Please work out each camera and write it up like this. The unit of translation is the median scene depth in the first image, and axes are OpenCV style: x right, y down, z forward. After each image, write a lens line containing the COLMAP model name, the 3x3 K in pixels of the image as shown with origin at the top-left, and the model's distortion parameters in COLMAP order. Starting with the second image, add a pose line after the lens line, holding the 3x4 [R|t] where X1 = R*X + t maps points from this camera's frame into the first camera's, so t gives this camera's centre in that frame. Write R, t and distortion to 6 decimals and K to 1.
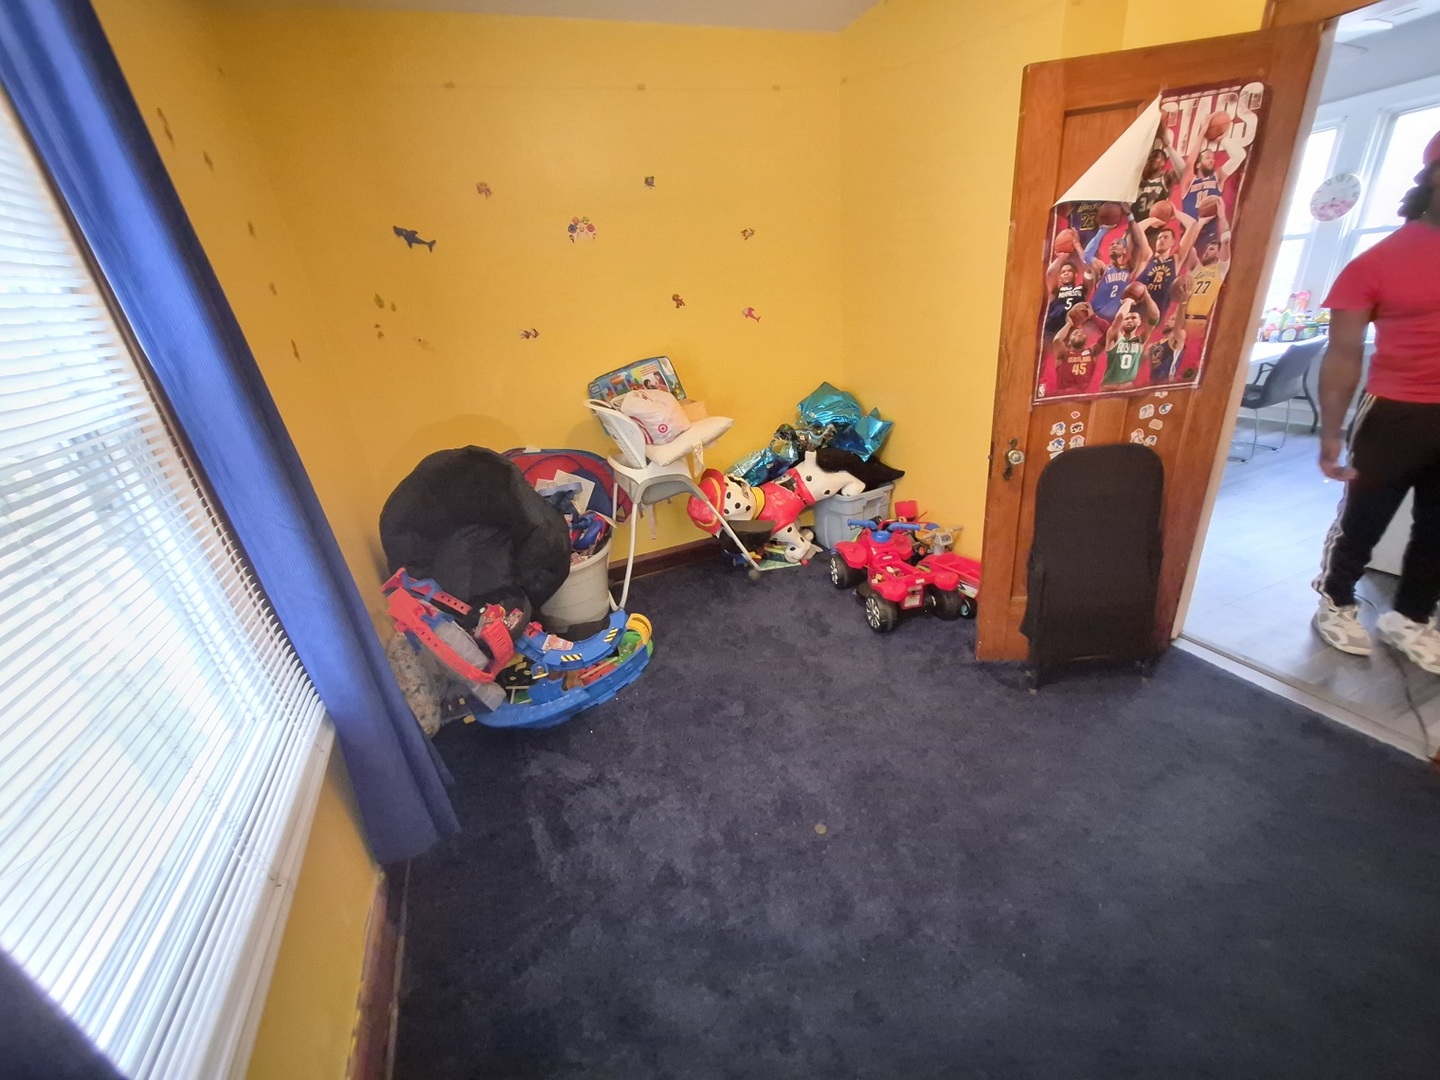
lens RADIAL K [[567.6, 0, 722.7], [0, 567.6, 537.9], [0, 0, 1]] dist [0.002341, -0.001332]
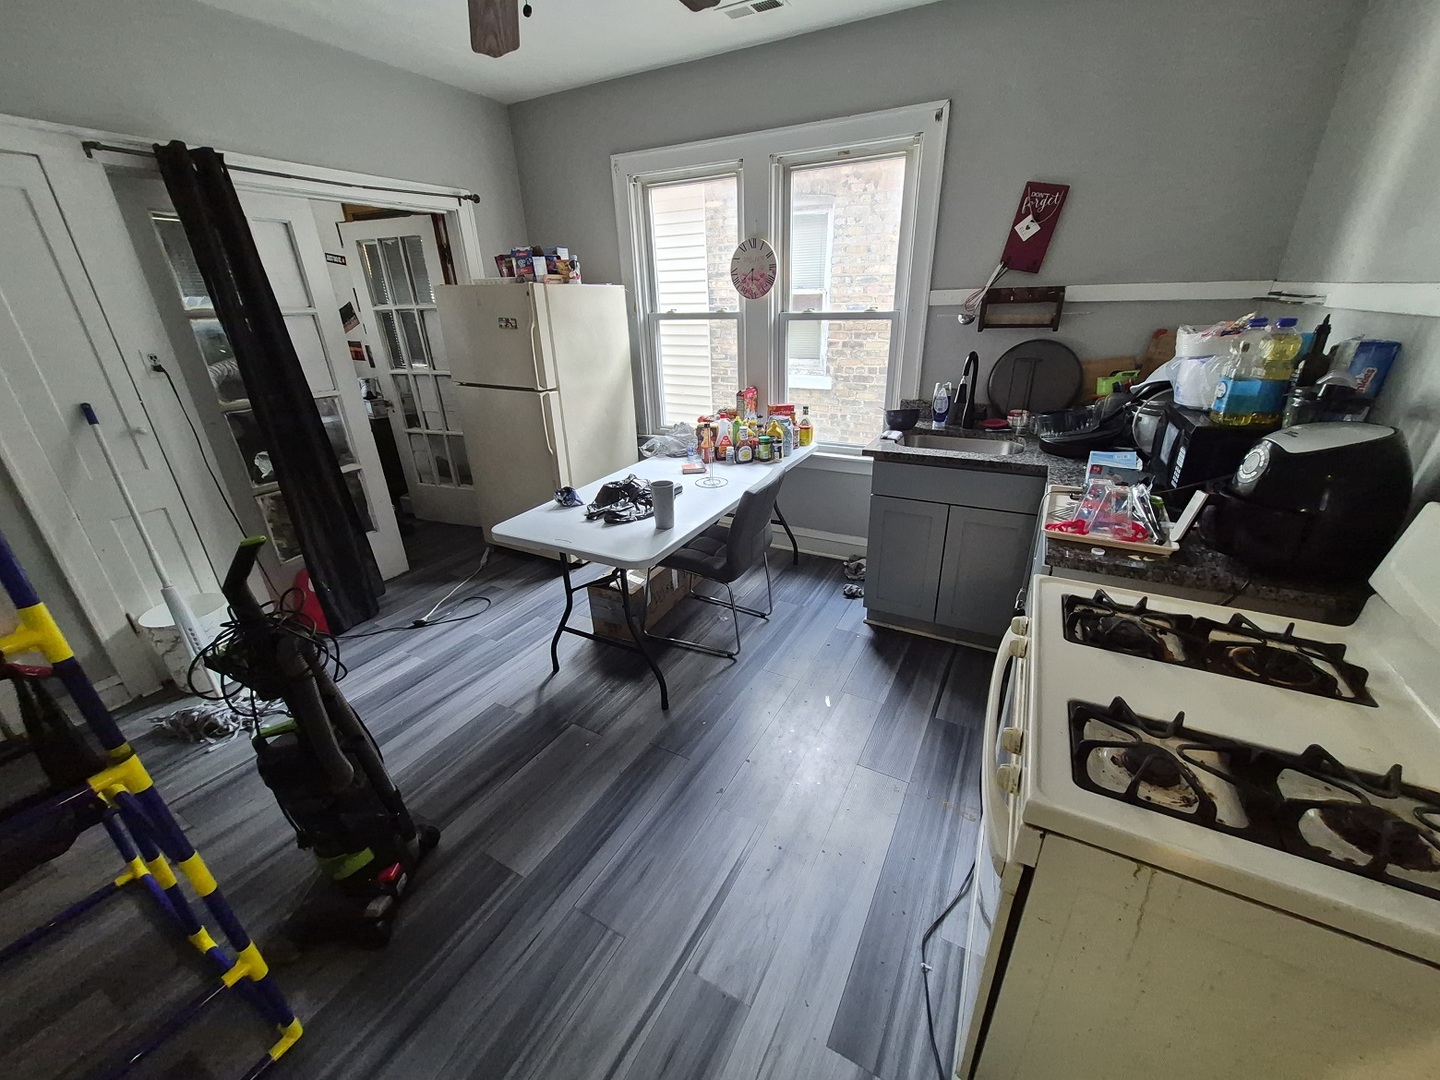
lens RADIAL K [[567.6, 0, 719.0], [0, 567.6, 539.3], [0, 0, 1]] dist [0.002341, -0.001332]
pose [[0.771622, -0.174376, 0.611712, 0.518582], [0.202495, 0.978998, 0.023646, -0.275317], [-0.602988, 0.105623, 0.790727, 0.469997]]
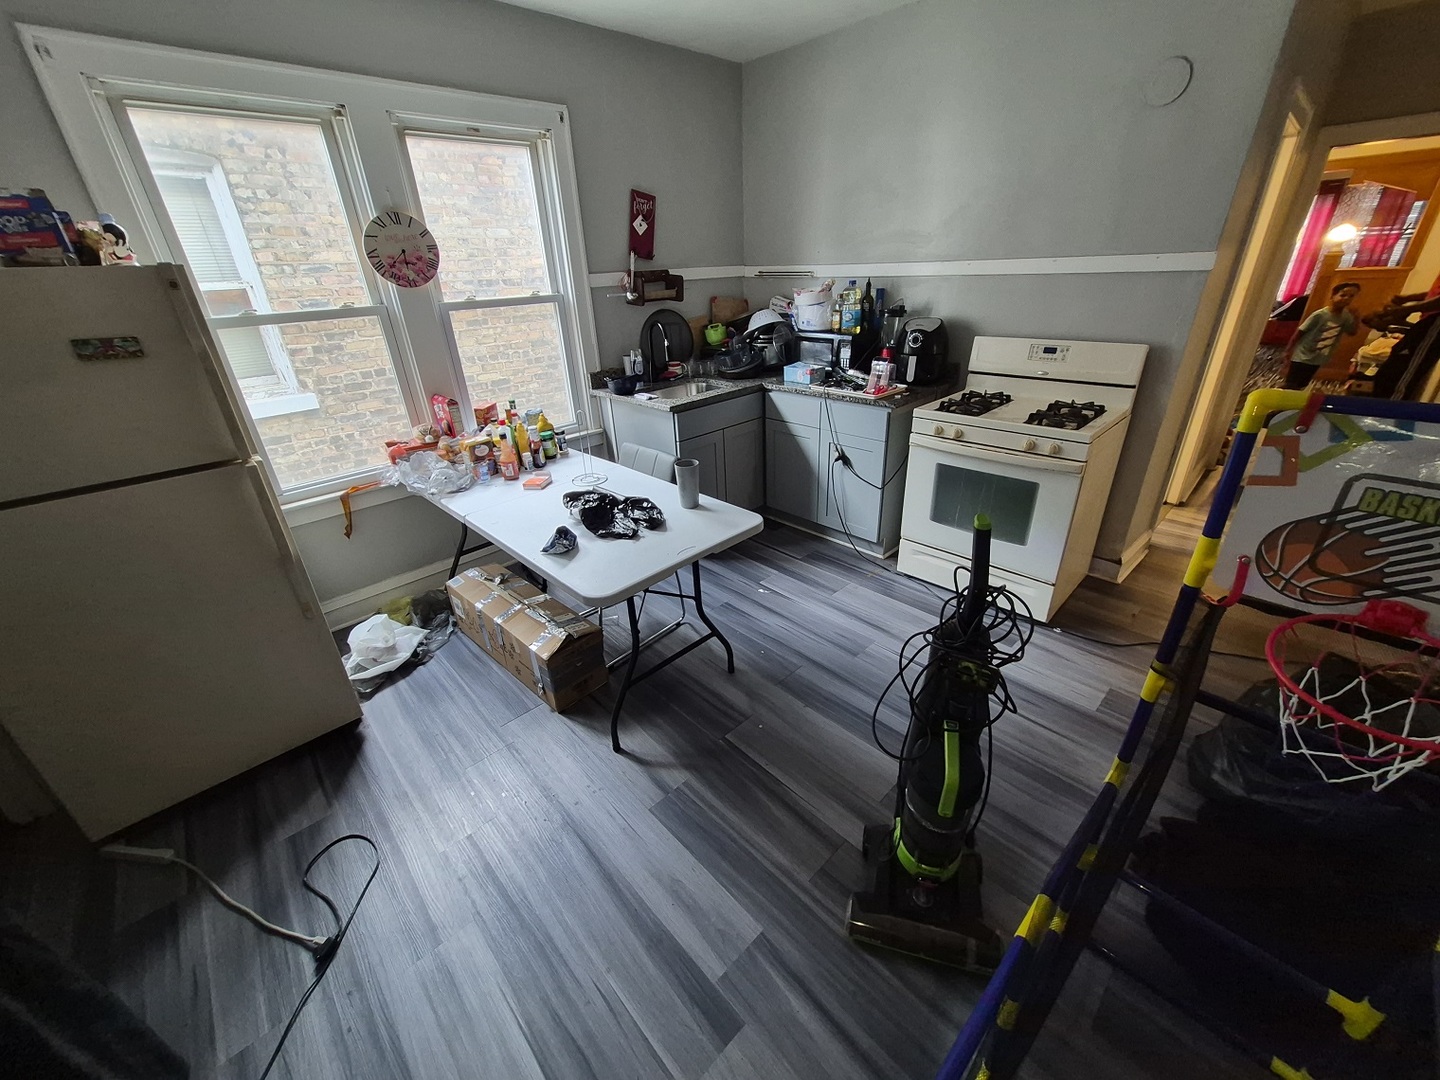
lens RADIAL K [[567.6, 0, 719.9], [0, 567.6, 540.4], [0, 0, 1]] dist [0.002341, -0.001332]
pose [[-0.365210, -0.306371, 0.879067, 0.325051], [0.437422, 0.777082, 0.452555, -0.481003], [-0.821756, 0.549801, -0.149784, 0.972930]]
